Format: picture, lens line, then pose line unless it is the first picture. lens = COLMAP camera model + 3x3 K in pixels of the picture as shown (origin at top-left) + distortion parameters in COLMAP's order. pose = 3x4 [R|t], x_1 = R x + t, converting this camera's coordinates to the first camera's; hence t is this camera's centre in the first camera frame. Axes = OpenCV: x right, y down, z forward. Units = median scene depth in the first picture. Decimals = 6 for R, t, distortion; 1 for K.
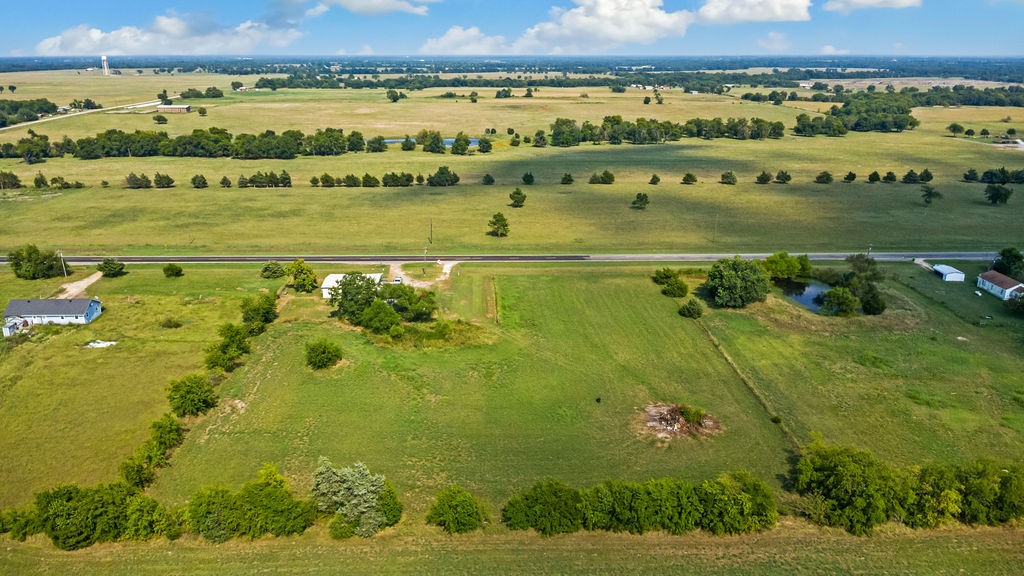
lens RADIAL K [[723.5, 0, 498.5], [0, 723.5, 285.4], [0, 0, 1]] dist [0.037754, -0.062254]
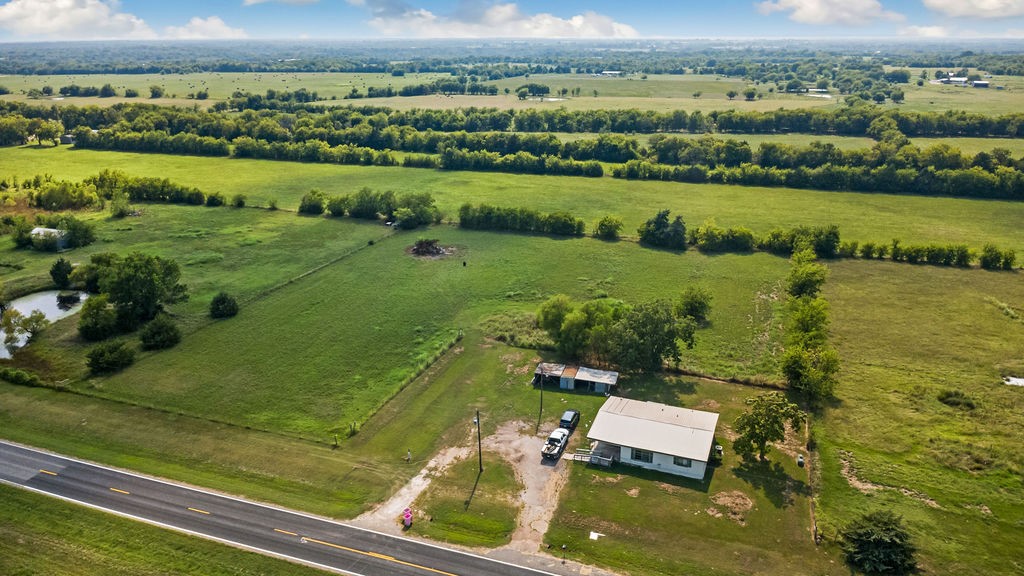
lens RADIAL K [[724.4, 0, 511.4], [0, 724.4, 289.1], [0, 0, 1]] dist [0.030975, -0.050569]
pose [[-0.923295, -0.120773, 0.364611, -0.266529], [0.125202, 0.802795, 0.582961, -0.353273], [-0.363114, 0.583895, -0.726096, 1.279165]]
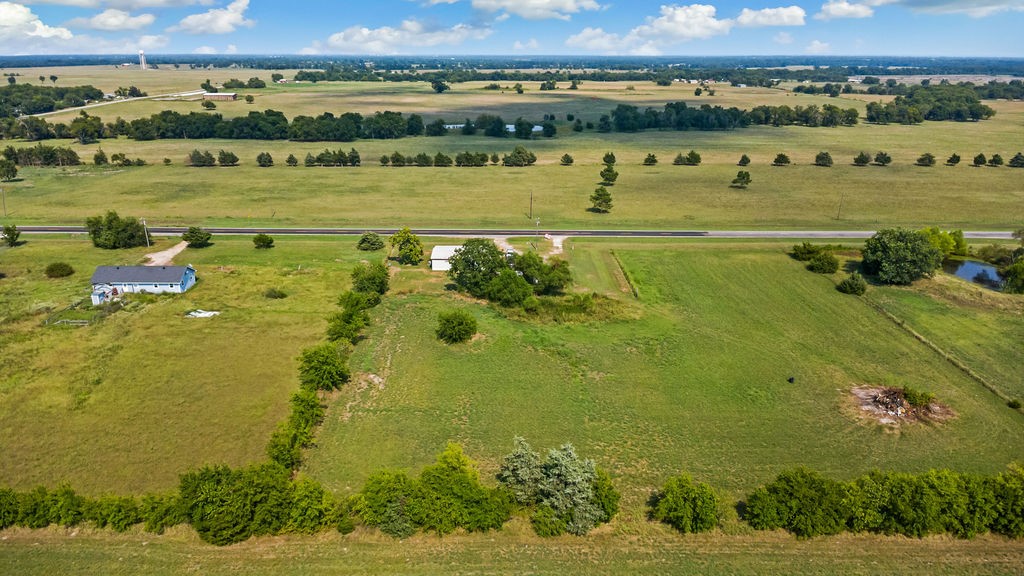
lens RADIAL K [[725.8, 0, 505.9], [0, 725.8, 283.4], [0, 0, 1]] dist [0.034202, -0.056914]
pose [[0.999653, 0.009867, -0.024407, -0.120199], [-0.009955, 0.999944, -0.003460, 0.033599], [0.024372, 0.003701, 0.999696, 0.089338]]
